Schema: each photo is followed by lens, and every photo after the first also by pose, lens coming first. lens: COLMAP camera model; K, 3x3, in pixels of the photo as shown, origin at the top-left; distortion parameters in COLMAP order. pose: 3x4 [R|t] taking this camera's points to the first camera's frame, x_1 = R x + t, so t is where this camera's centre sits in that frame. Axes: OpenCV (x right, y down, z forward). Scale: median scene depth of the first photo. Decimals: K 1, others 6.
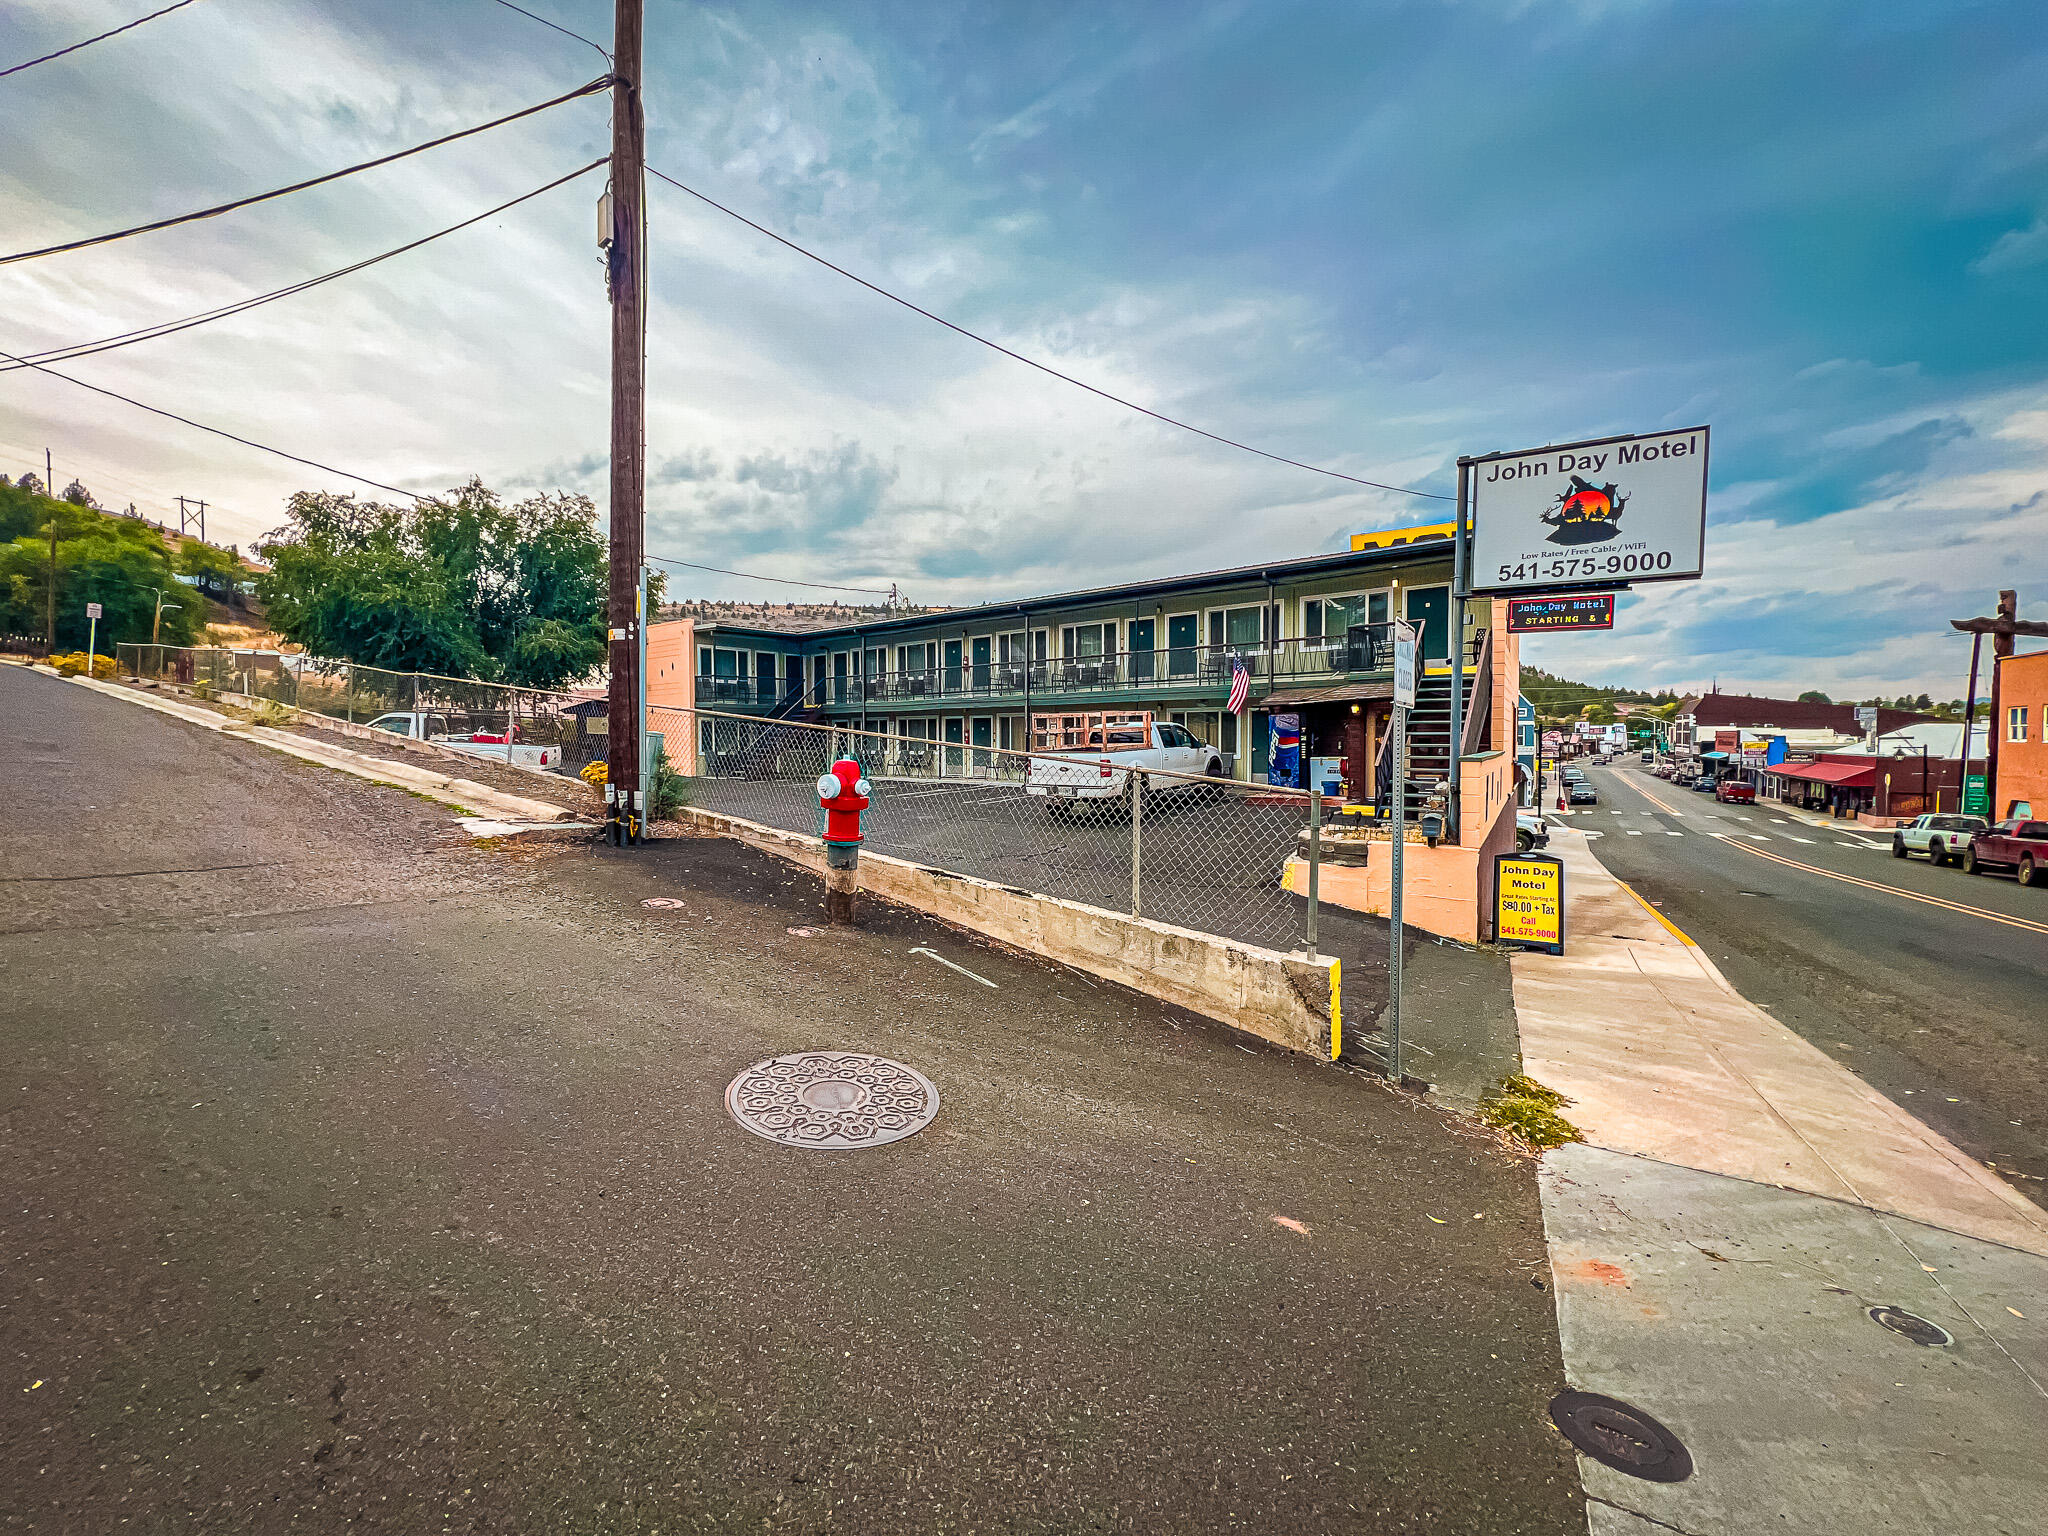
lens RADIAL K [[819.5, 0, 1021.7], [0, 819.5, 758.3], [0, 0, 1]] dist [-0.002163, 0.000023]
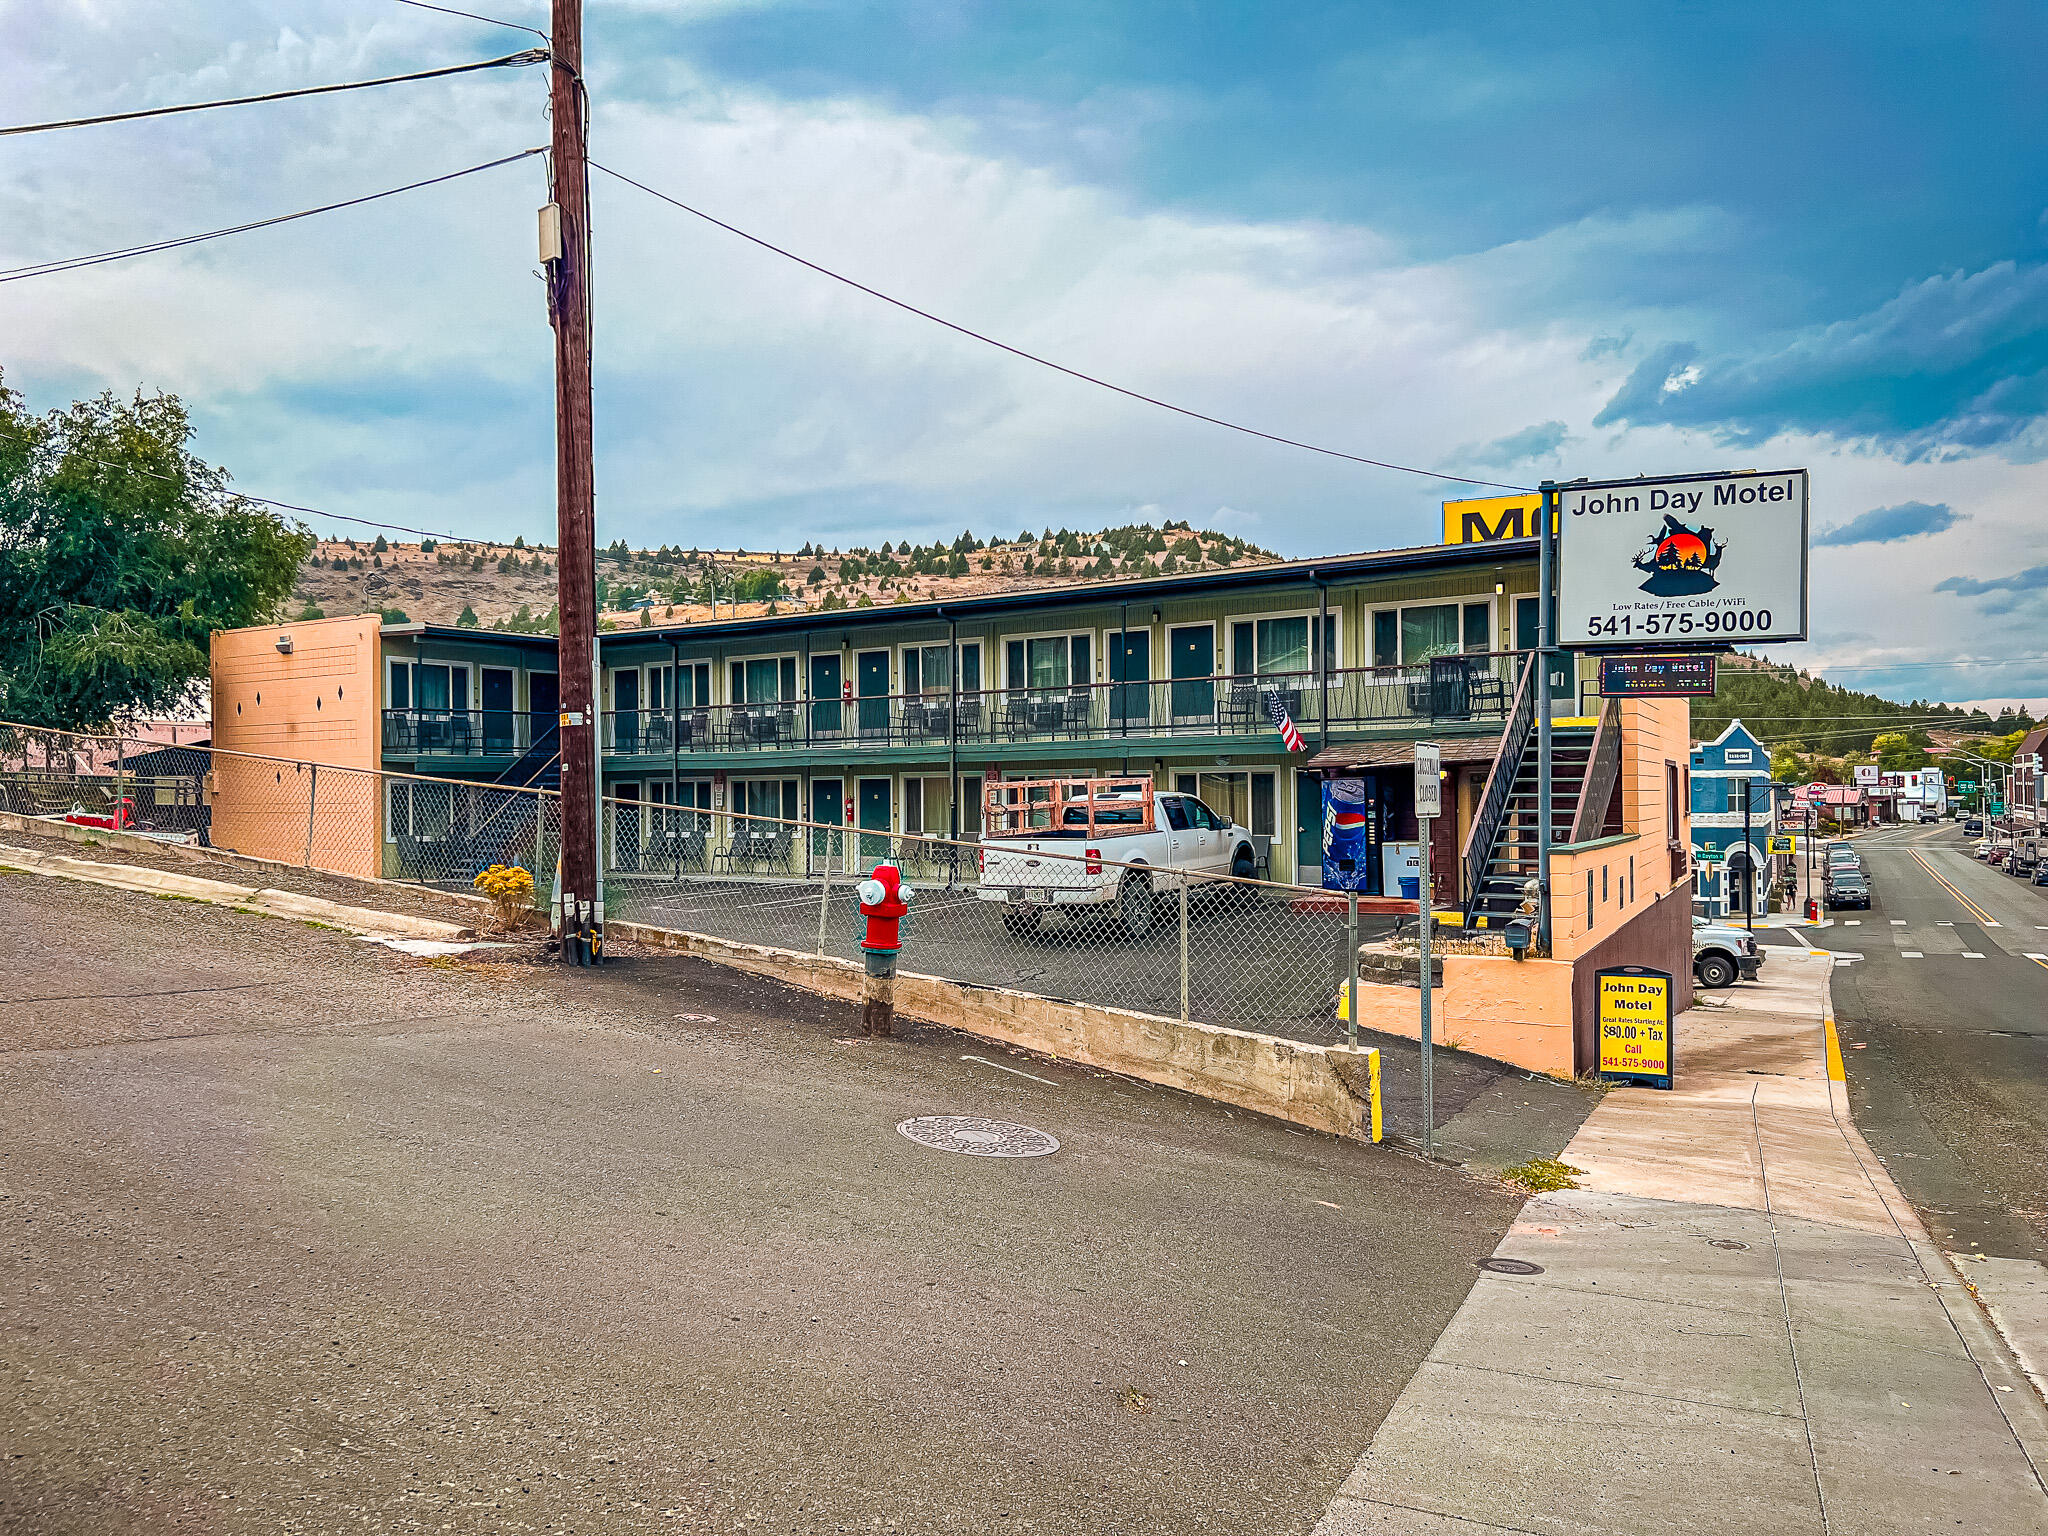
lens RADIAL K [[1476.8, 0, 1024.0], [0, 1476.8, 768.0], [0, 0, 1]] dist [0.115184, -0.250871]
pose [[0.995917, -0.003373, 0.090214, -0.118461], [0.007523, 0.998927, -0.045699, -0.017925], [-0.089963, 0.046191, 0.994873, -0.434680]]
